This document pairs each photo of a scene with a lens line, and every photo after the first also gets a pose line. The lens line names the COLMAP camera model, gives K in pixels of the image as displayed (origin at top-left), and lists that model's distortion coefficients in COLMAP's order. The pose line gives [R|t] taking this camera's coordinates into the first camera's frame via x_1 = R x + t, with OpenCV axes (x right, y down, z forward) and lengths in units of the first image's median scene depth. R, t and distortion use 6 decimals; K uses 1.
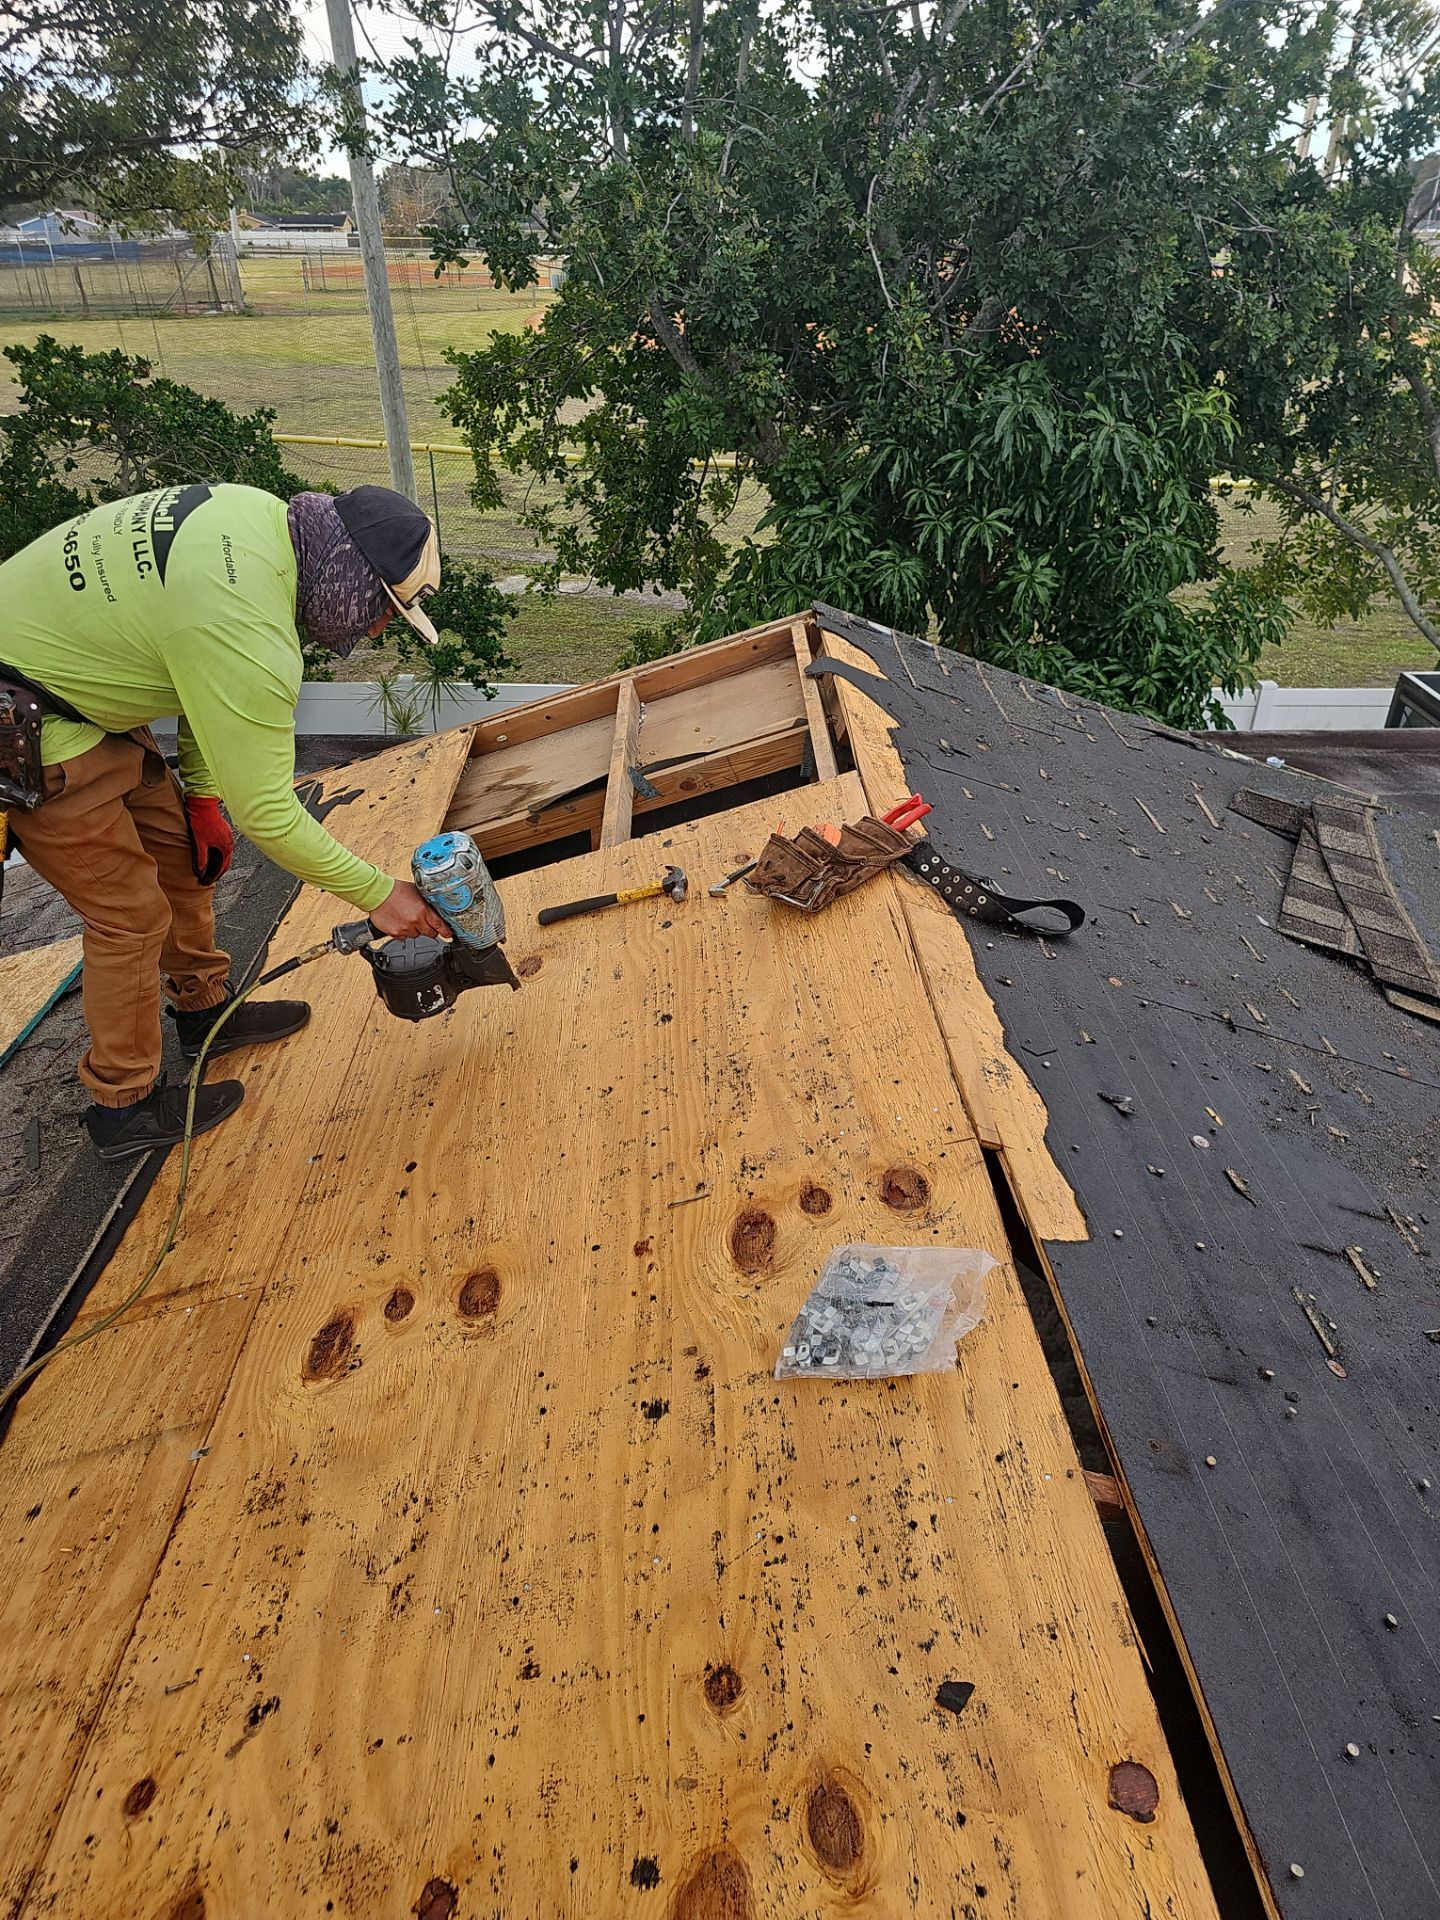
lens RADIAL K [[1275.2, 0, 720.0], [0, 1275.2, 960.0], [0, 0, 1]] dist [0.083312, -0.092763]
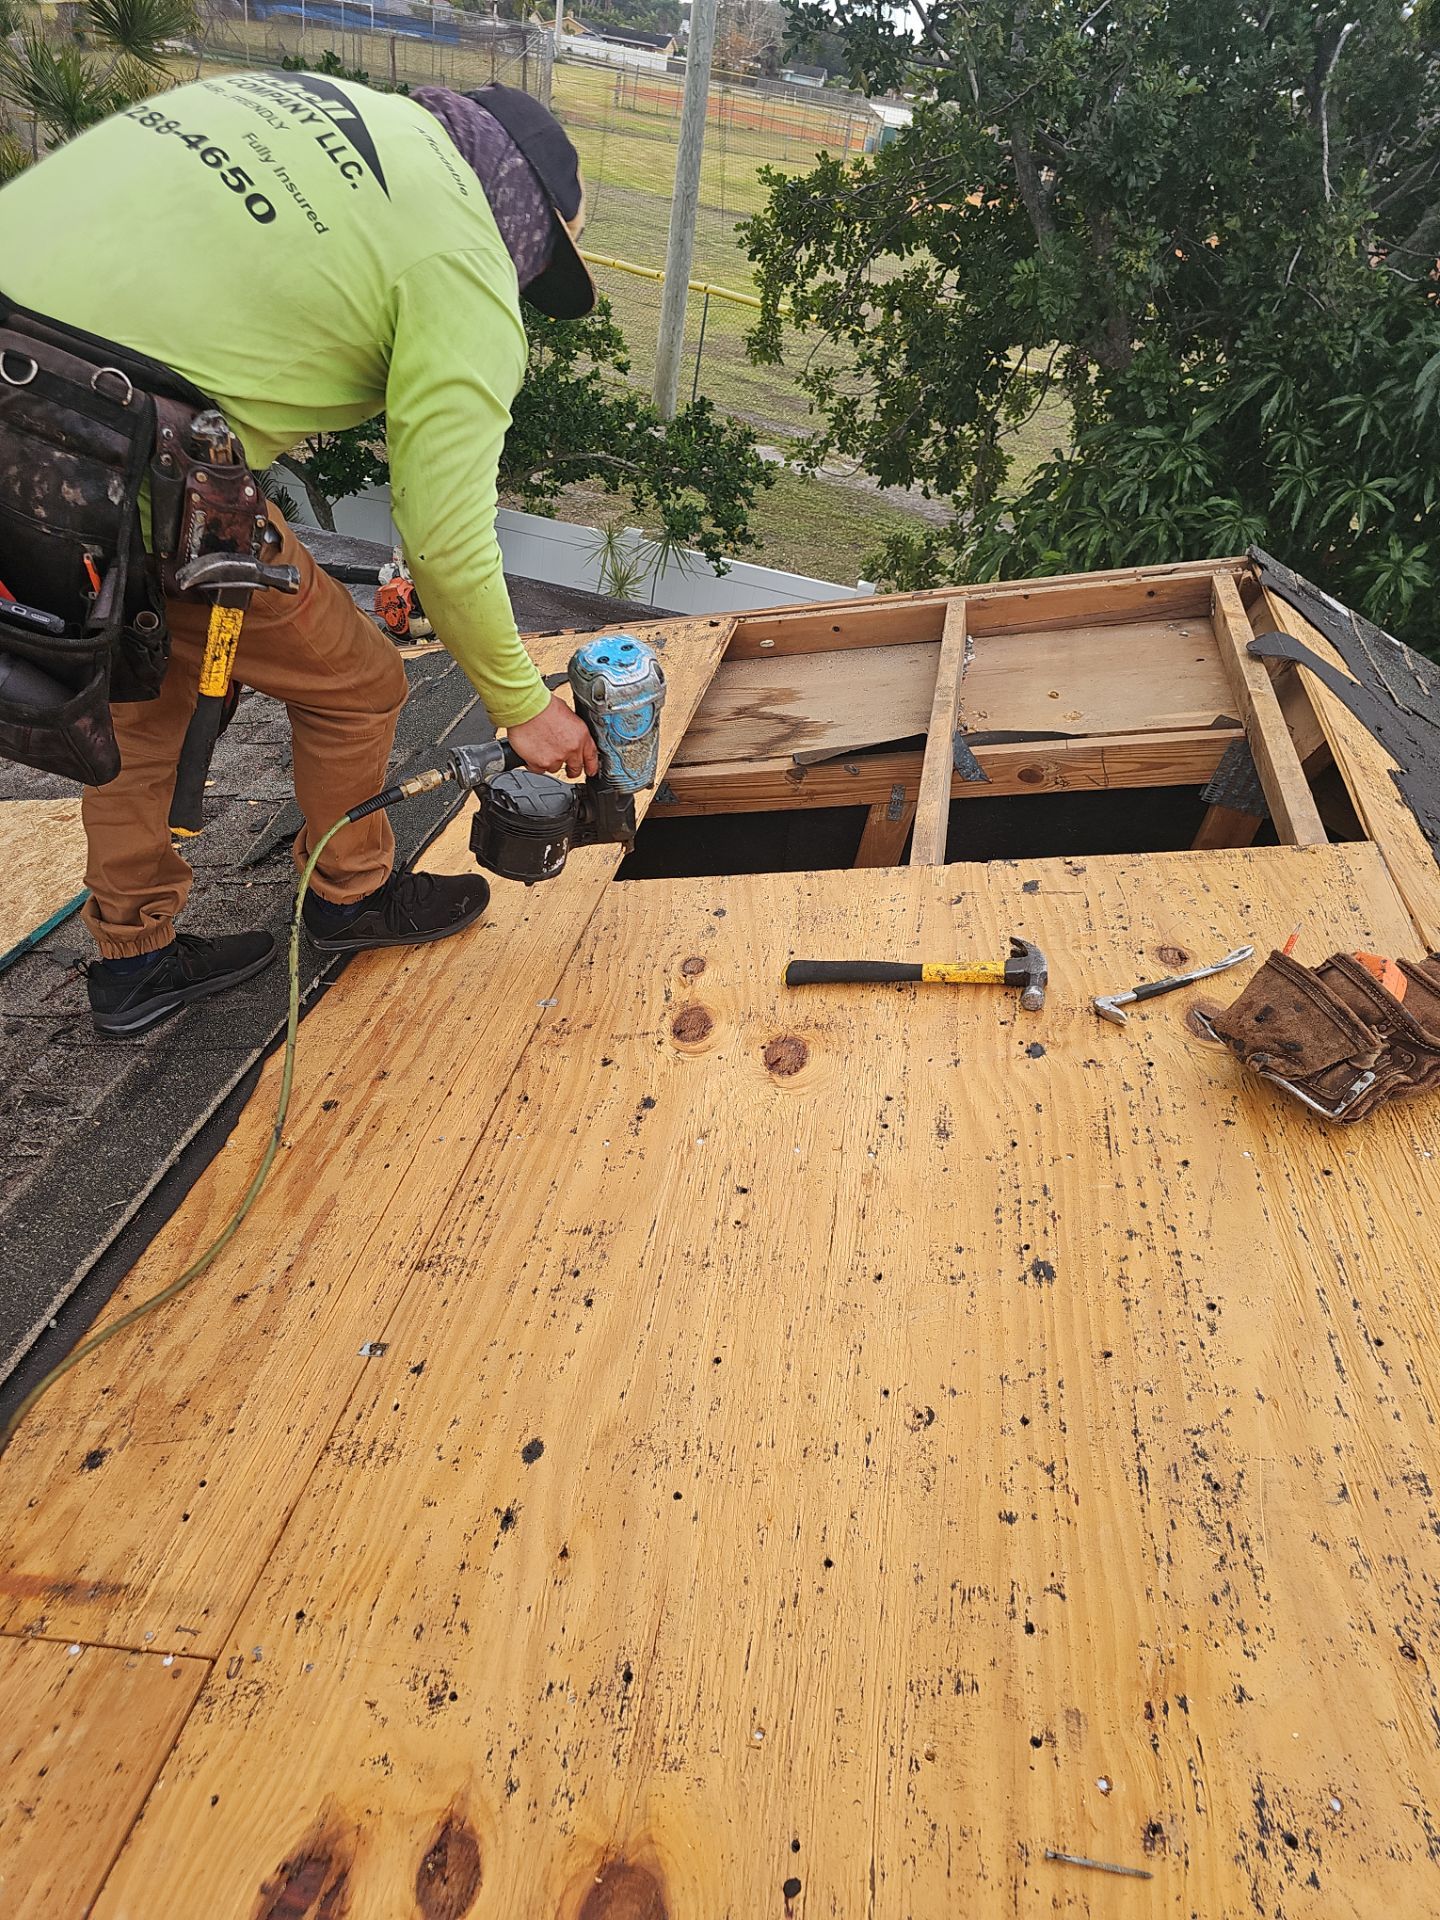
lens RADIAL K [[1284.2, 0, 720.0], [0, 1284.2, 960.0], [0, 0, 1]] dist [0.051268, -0.037620]
pose [[0.966301, 0.241241, -0.089806, -0.041381], [-0.234091, 0.968646, 0.083227, -0.024992], [0.107068, -0.059399, 0.992476, 0.120934]]
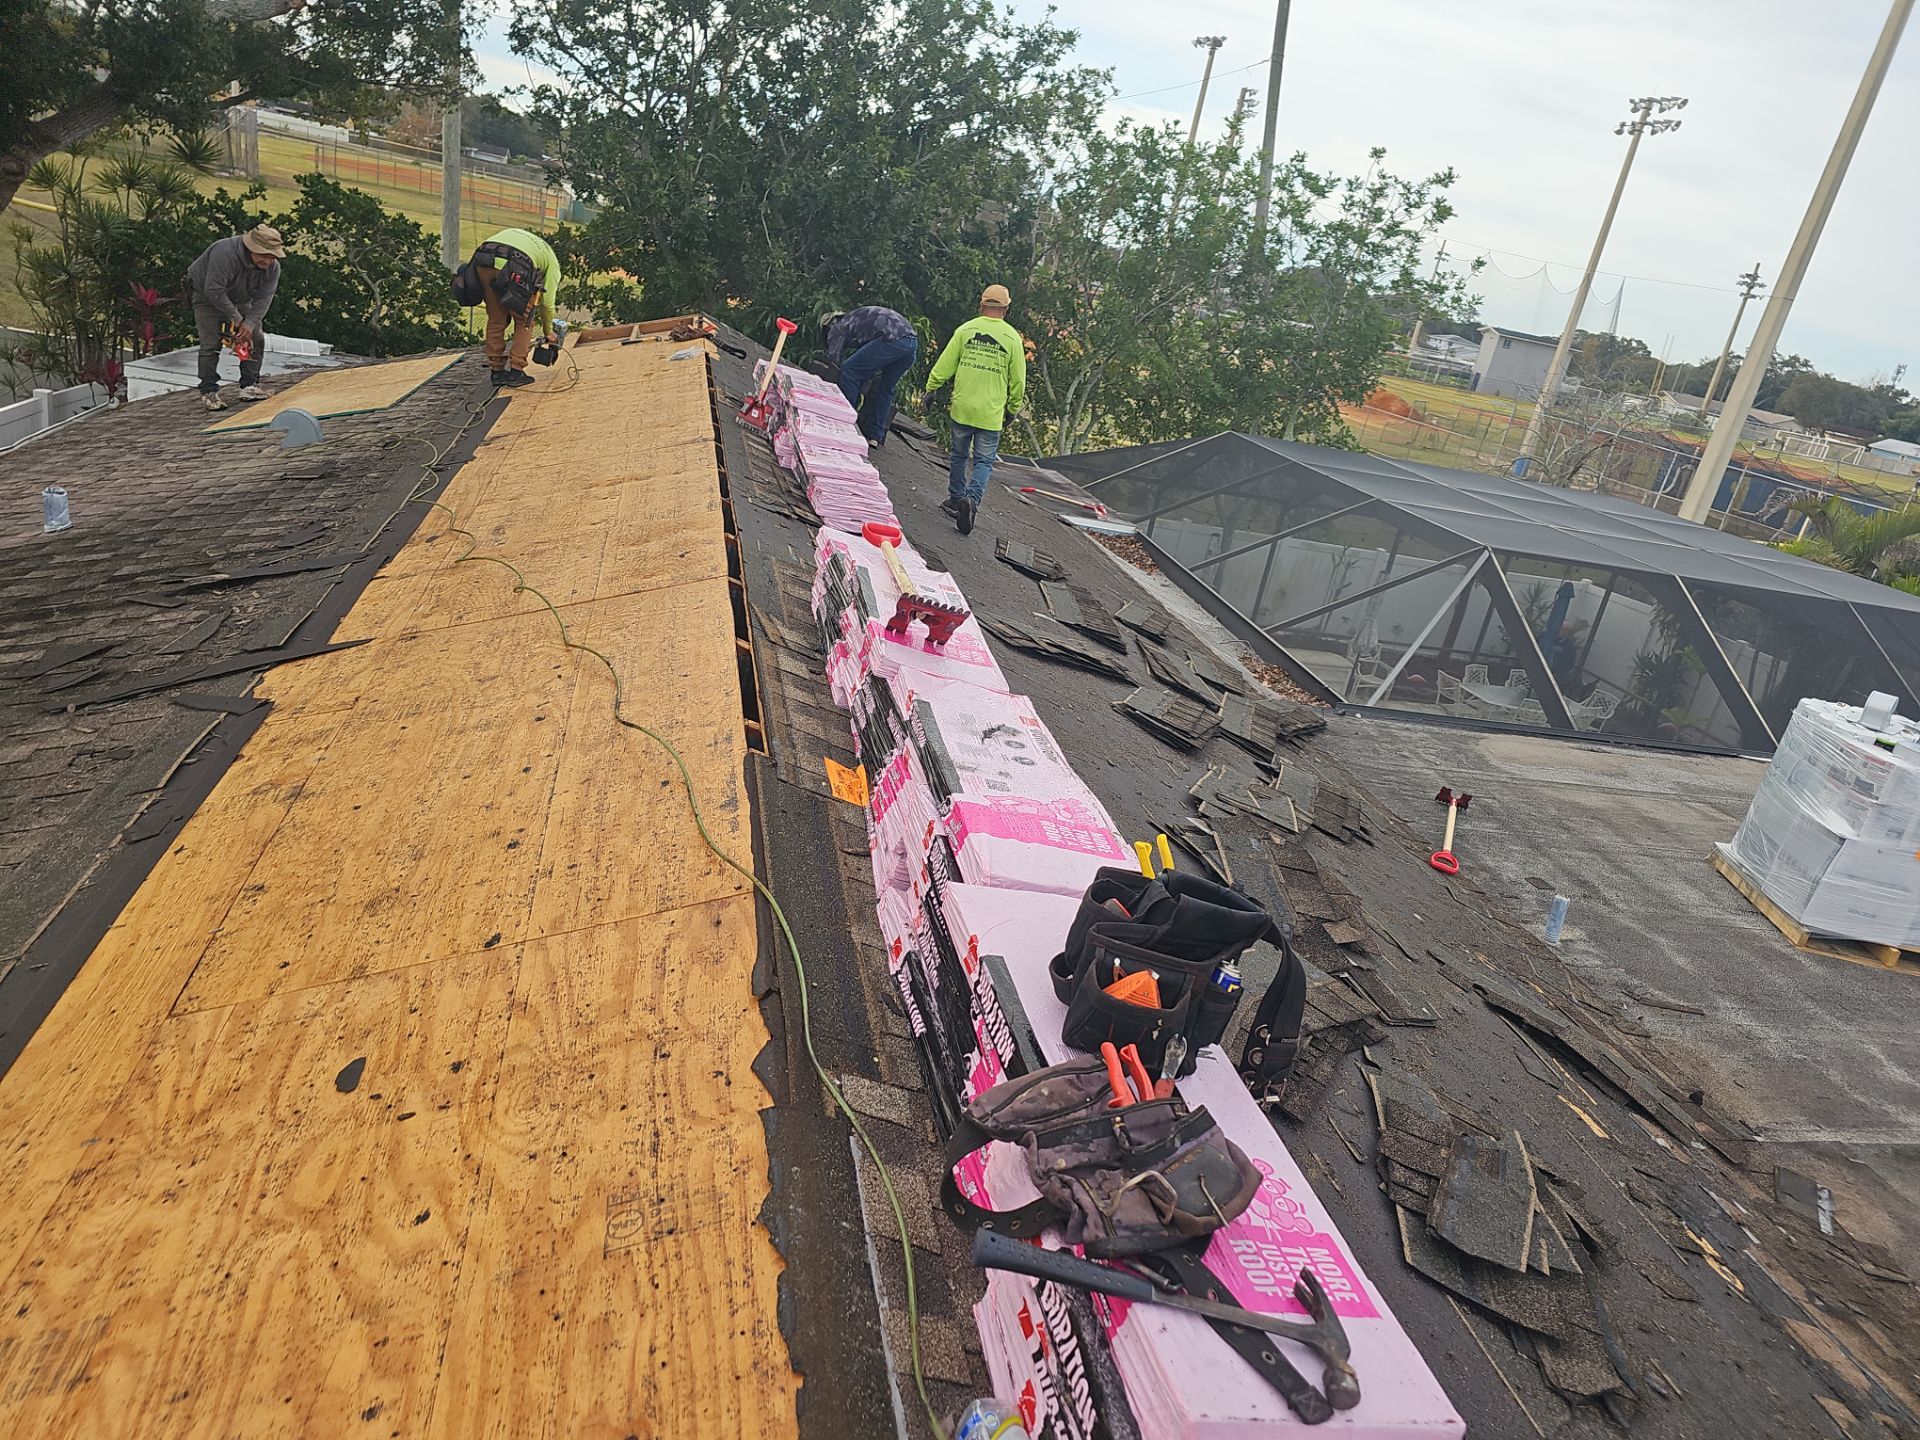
lens RADIAL K [[1275.2, 0, 1027.6], [0, 1275.2, 740.7], [0, 0, 1]] dist [0.083312, -0.092763]
pose [[0.959523, 0.097203, 0.264326, 0.049083], [-0.059420, 0.987295, -0.147367, 0.547892], [-0.275292, 0.125696, 0.953108, -0.973558]]
